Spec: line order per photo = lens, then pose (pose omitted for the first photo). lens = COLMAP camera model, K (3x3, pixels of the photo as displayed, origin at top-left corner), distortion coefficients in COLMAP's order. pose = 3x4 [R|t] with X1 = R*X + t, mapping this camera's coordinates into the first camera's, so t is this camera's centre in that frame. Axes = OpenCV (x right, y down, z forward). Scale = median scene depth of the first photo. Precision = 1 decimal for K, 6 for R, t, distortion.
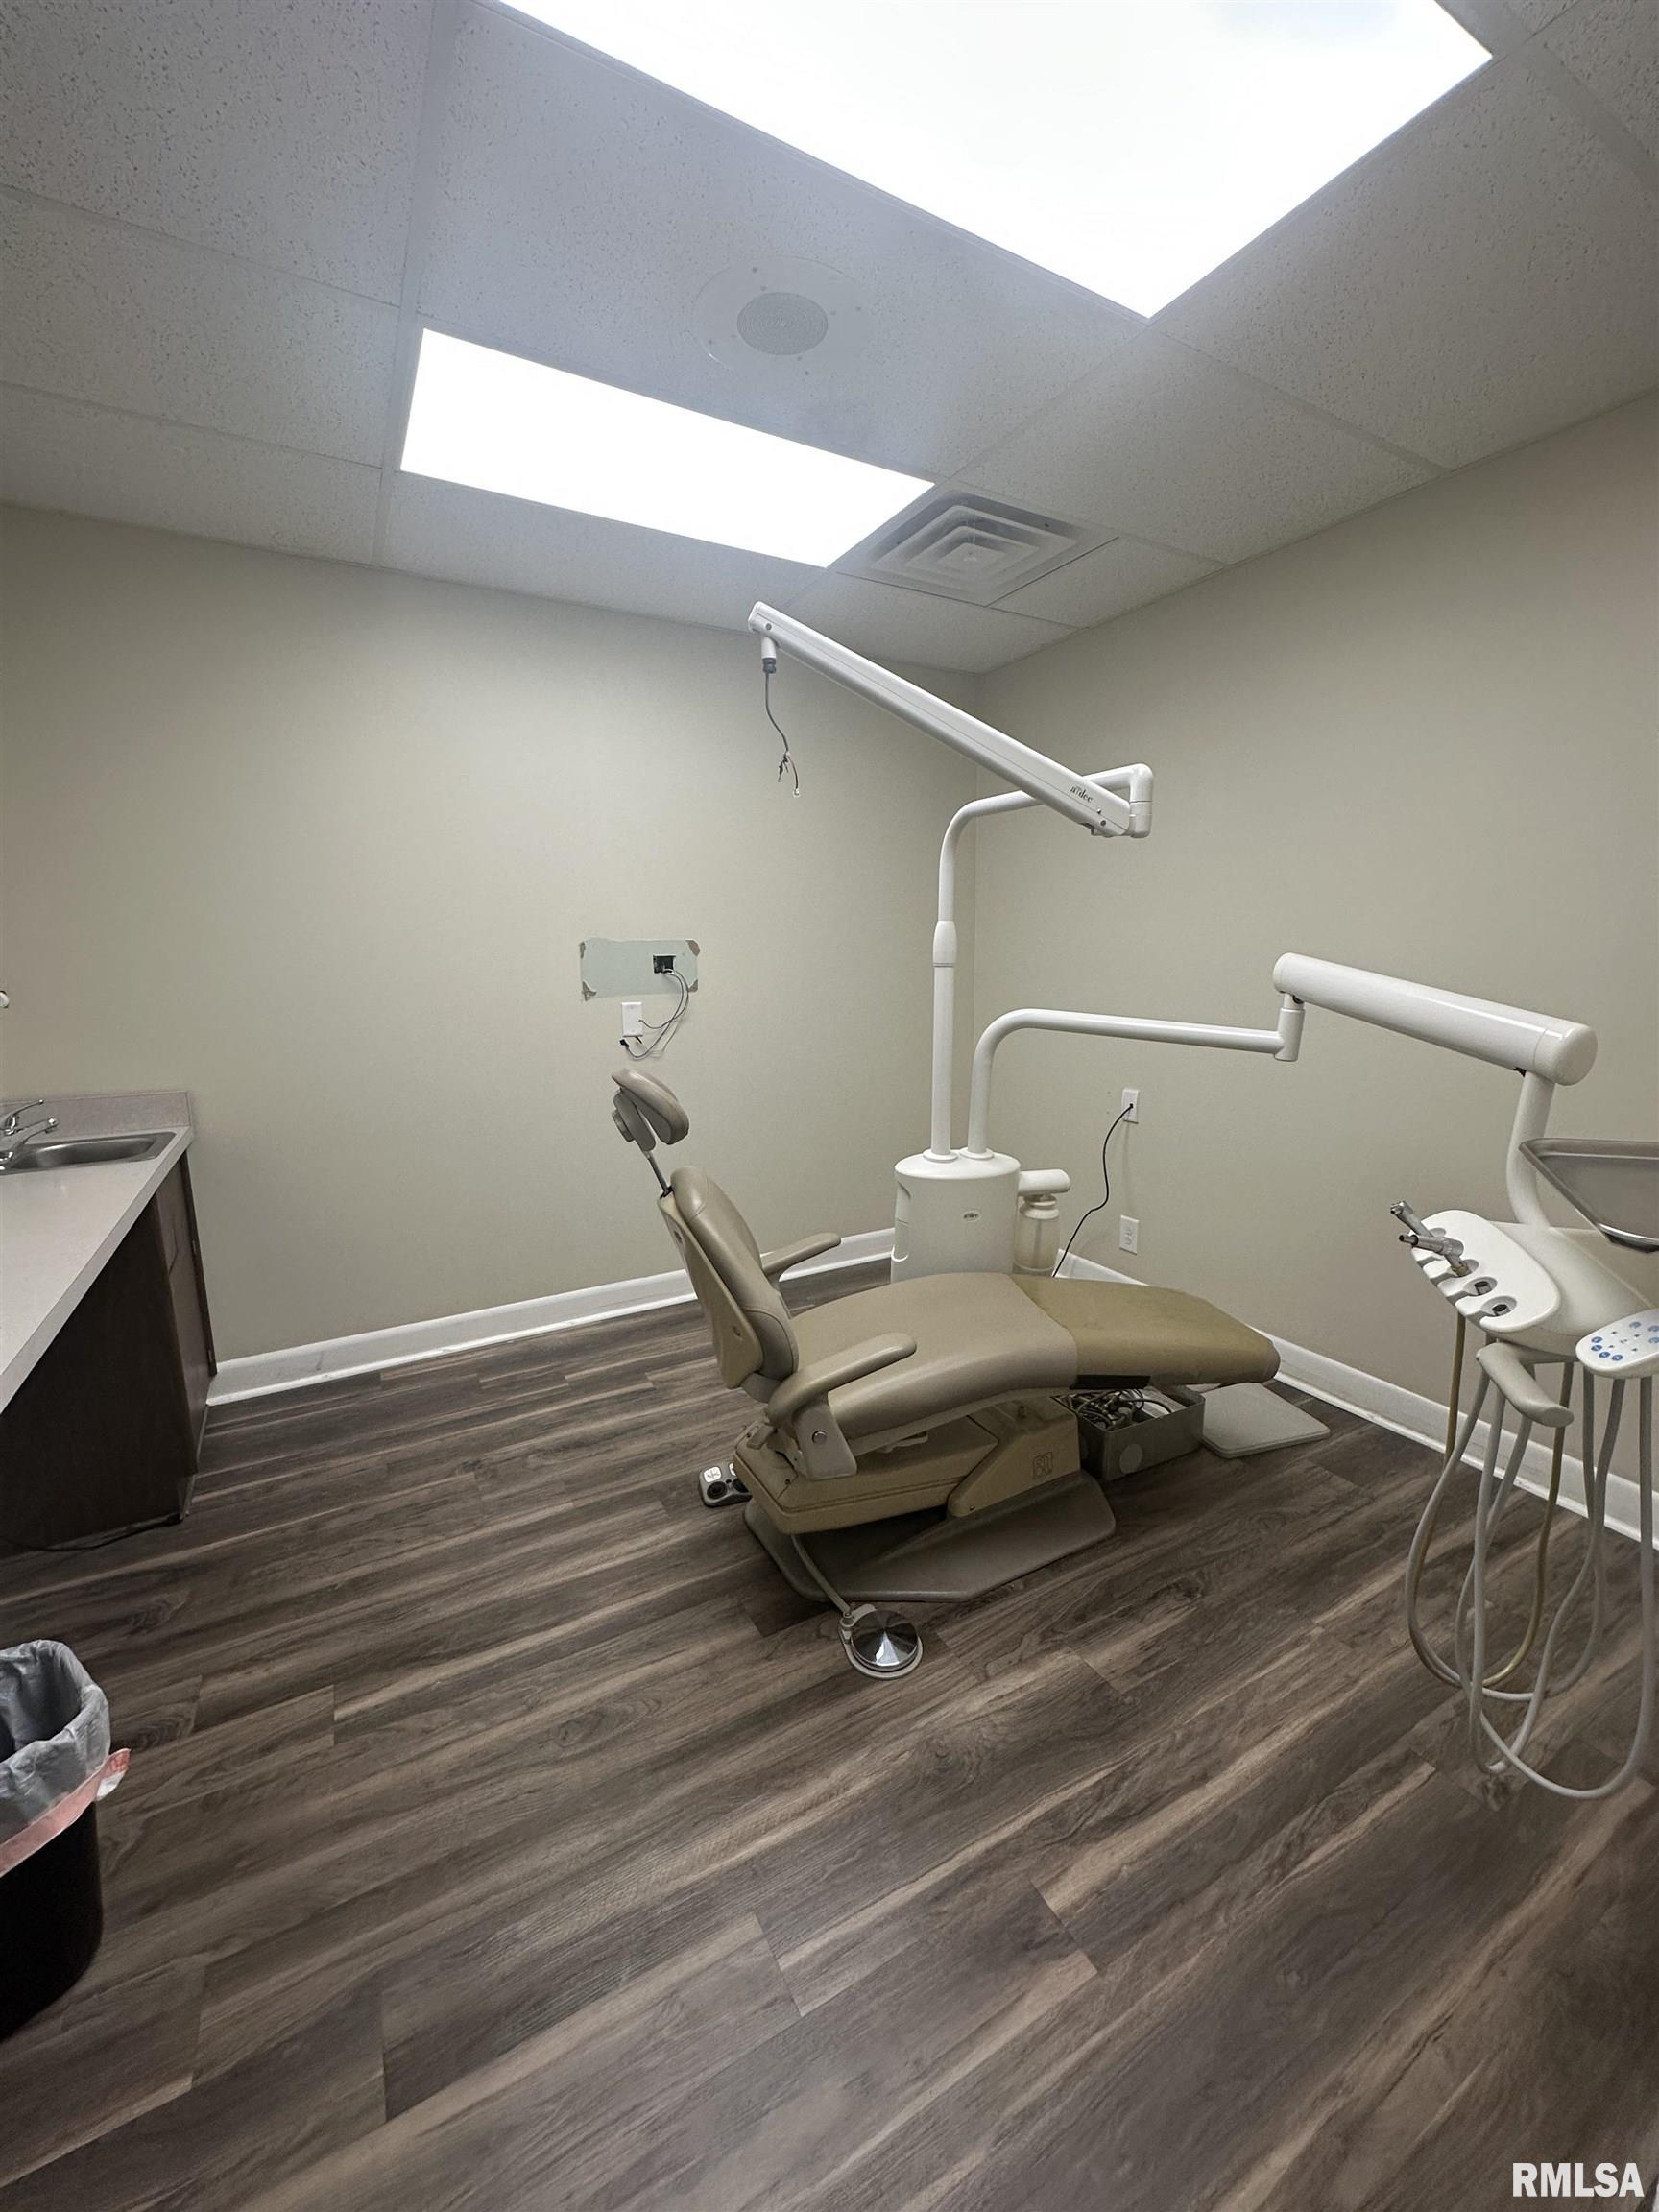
lens RADIAL K [[877.1, 0, 825.5], [0, 877.1, 1105.9], [0, 0, 1]] dist [0.000110, 0.000344]
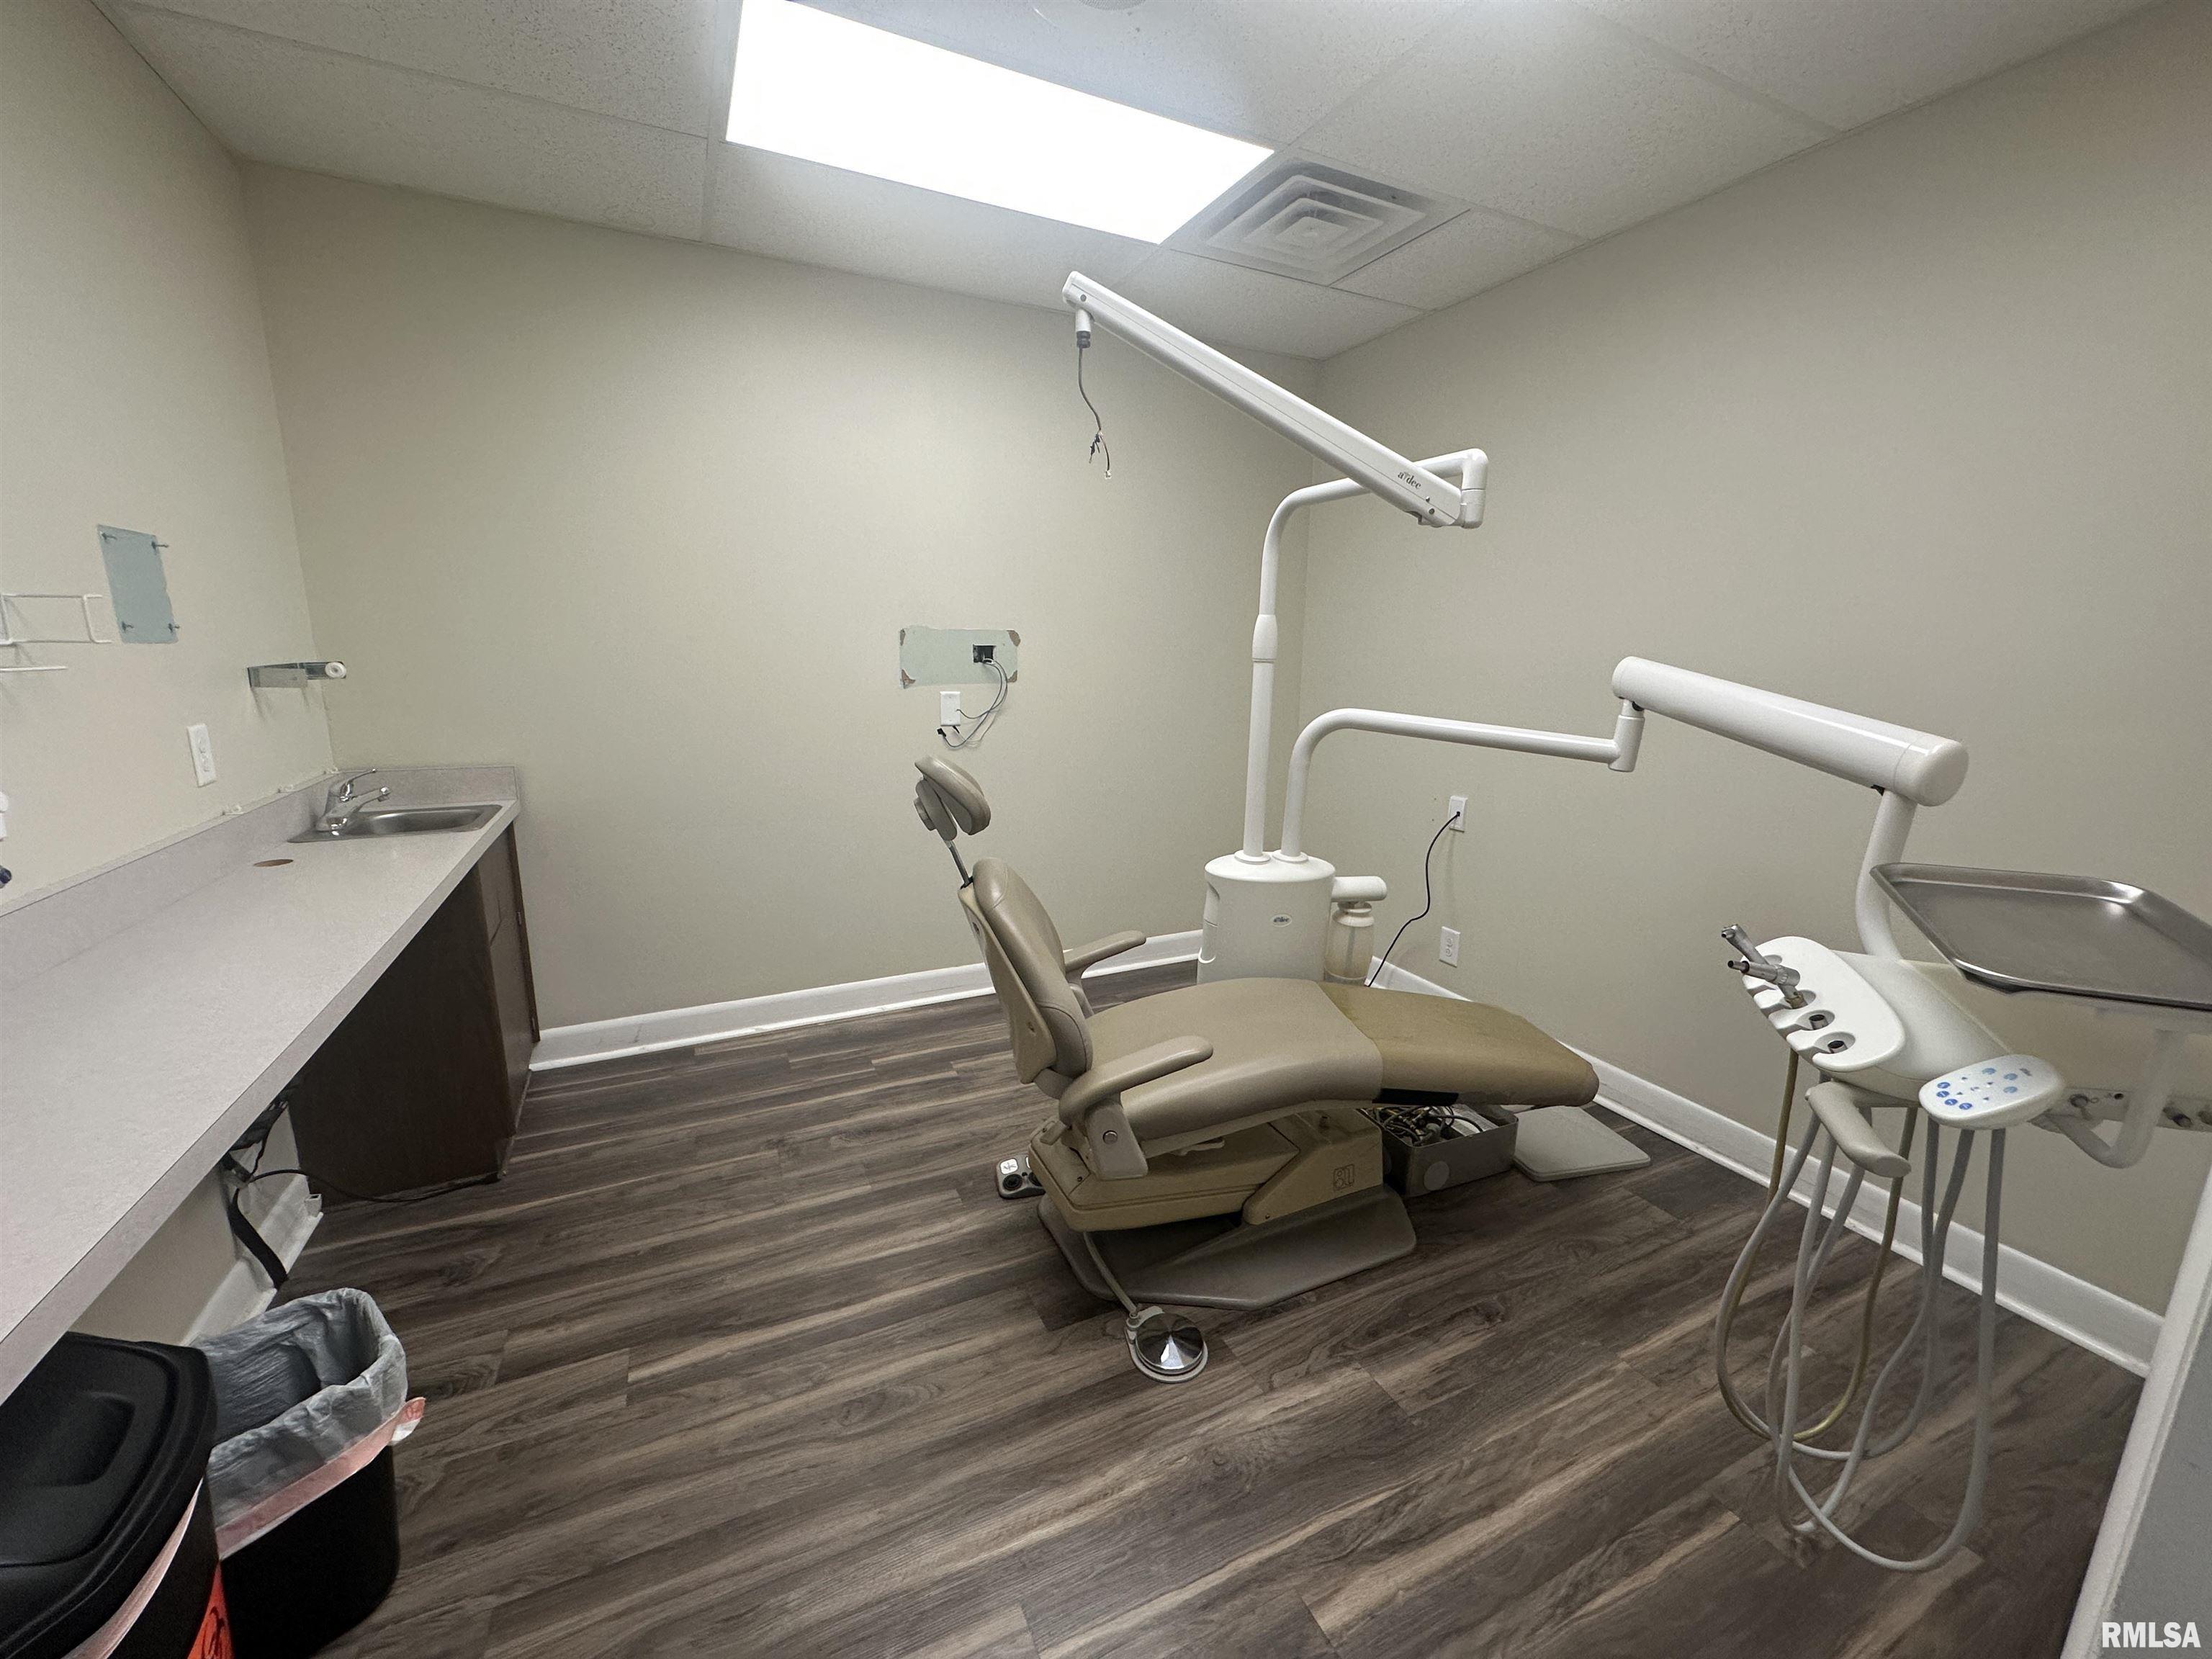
lens RADIAL K [[877.1, 0, 1101.2], [0, 877.1, 829.4], [0, 0, 1]] dist [0.000110, 0.000344]
pose [[0.997570, 0.037244, -0.058887, 0.026483], [-0.035463, 0.998890, 0.030998, 0.002088], [0.059976, -0.028834, 0.997783, 0.024241]]
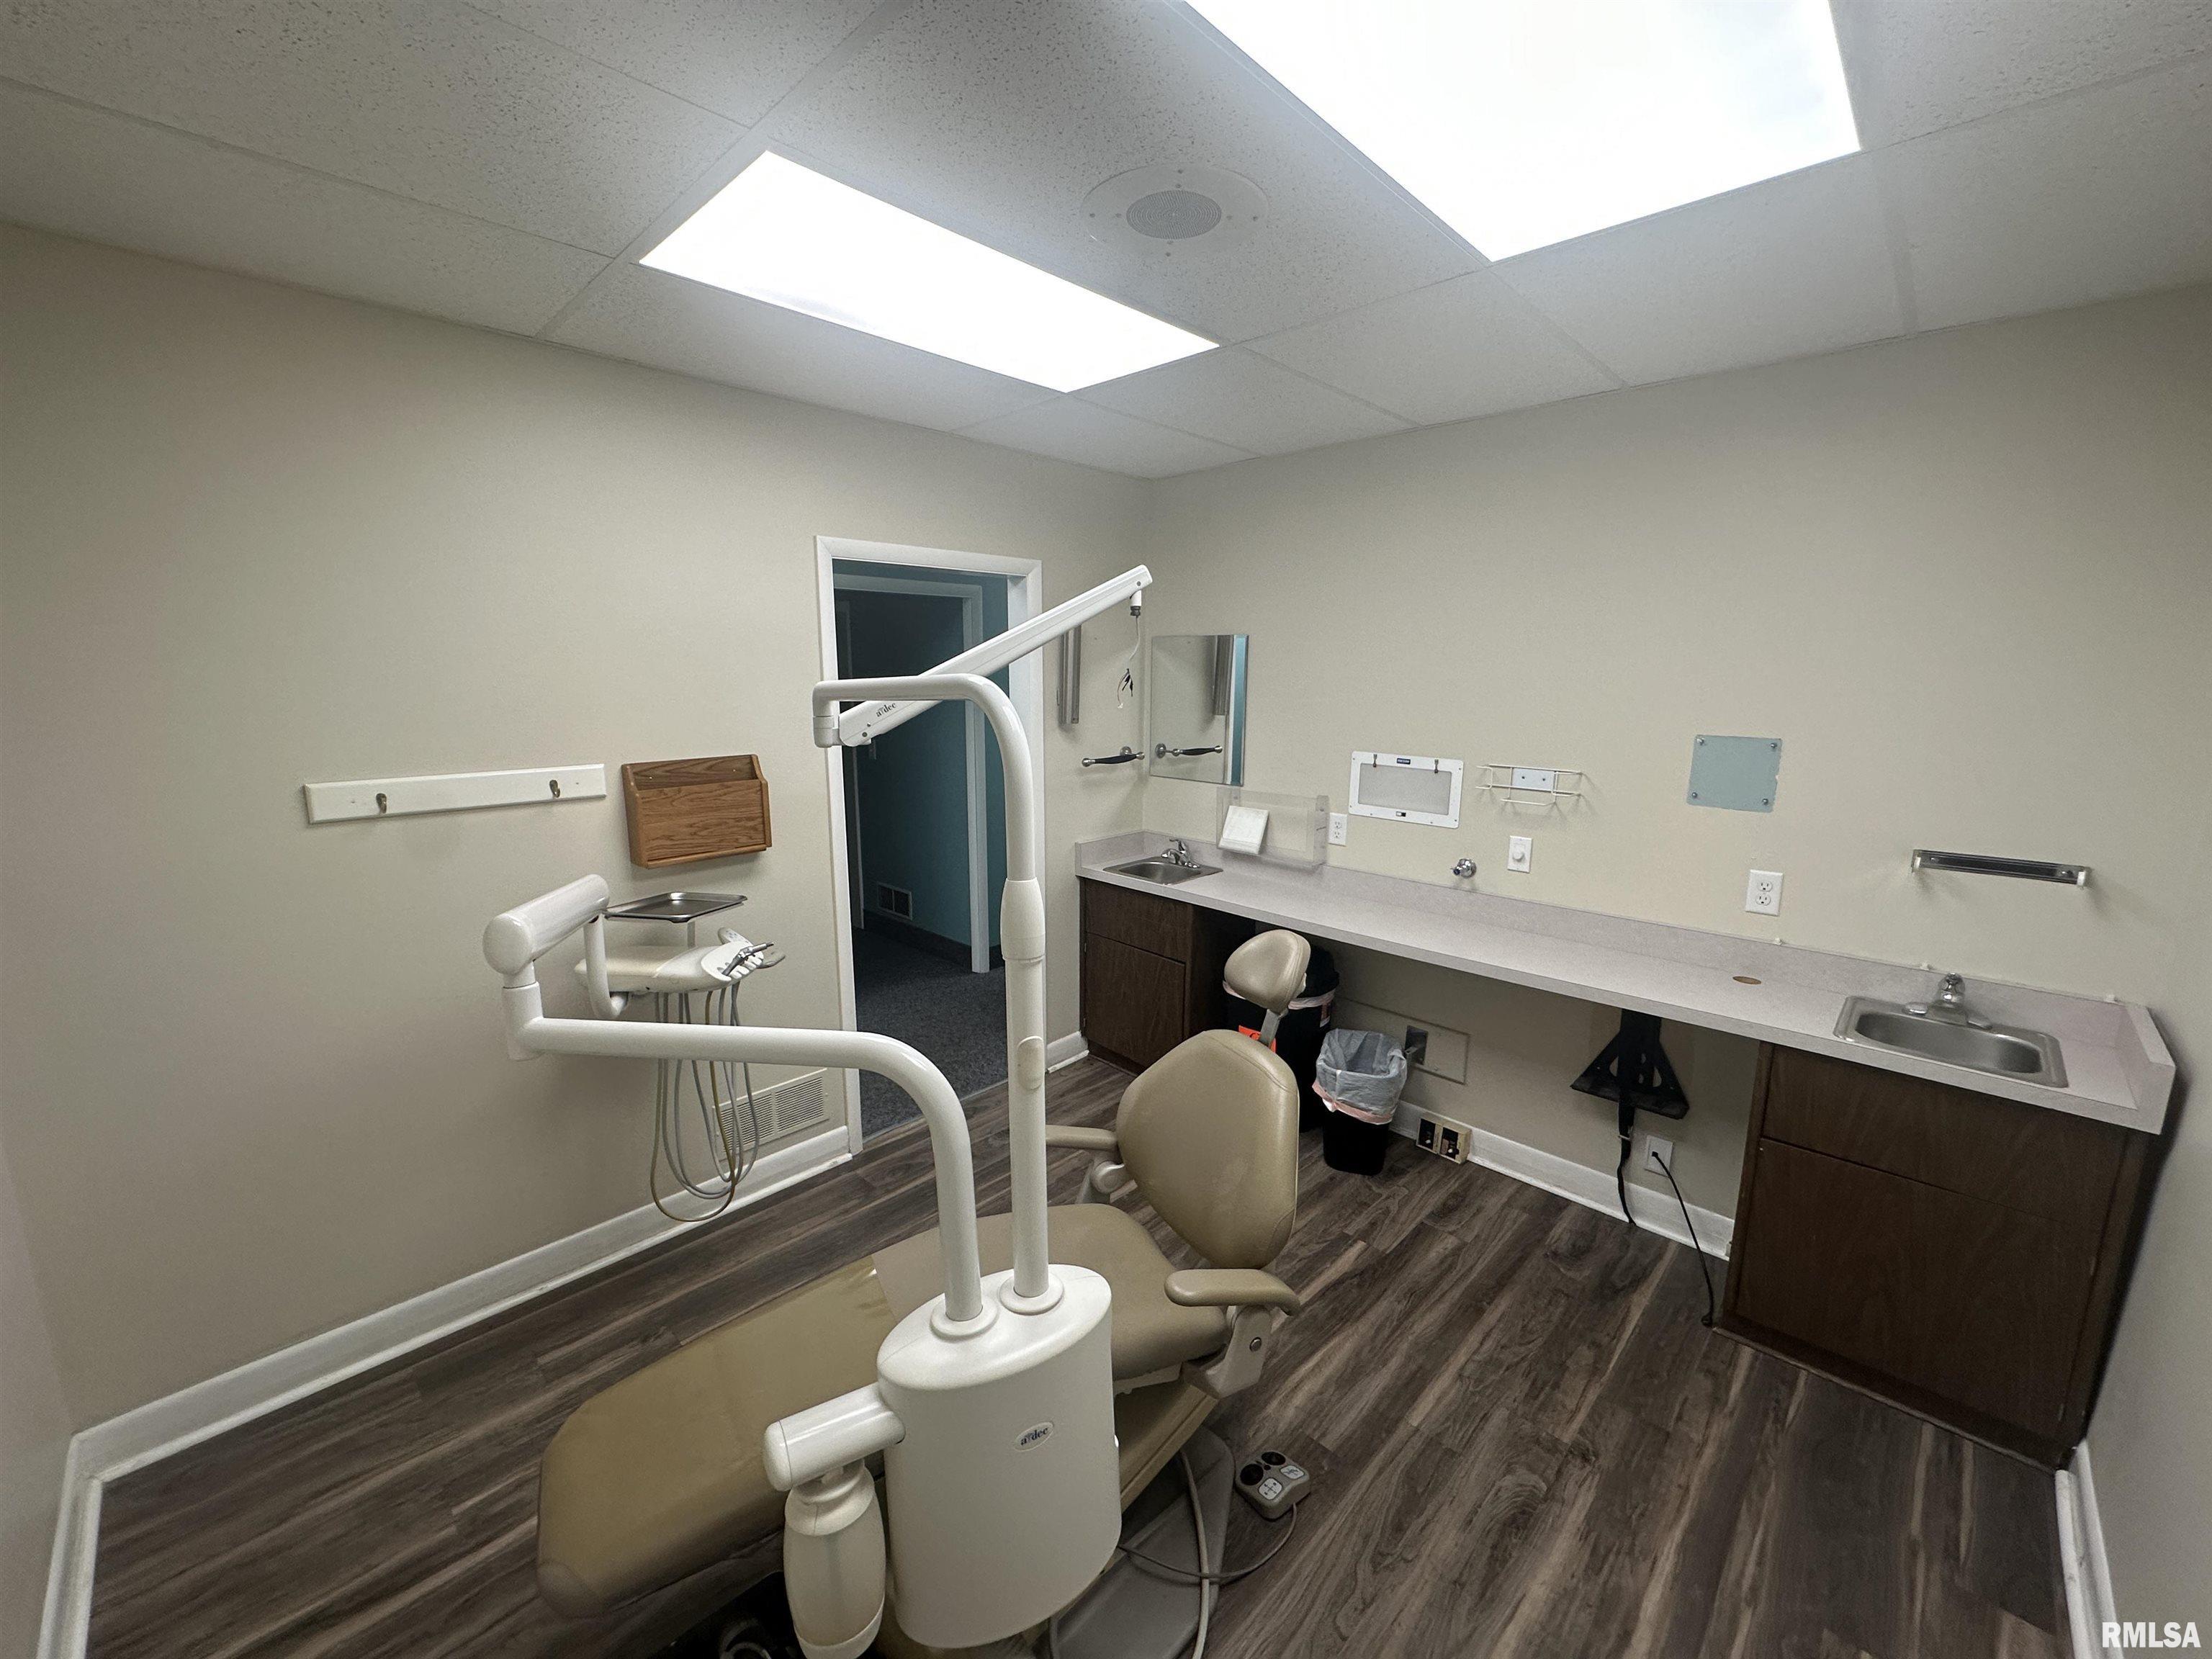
lens RADIAL K [[877.1, 0, 1104.1], [0, 877.1, 834.5], [0, 0, 1]] dist [0.000110, 0.000344]
pose [[-0.959189, 0.053001, -0.277753, 0.302552], [-0.049407, 0.935751, 0.349183, -0.533045], [0.278414, 0.348655, -0.894944, 1.902515]]
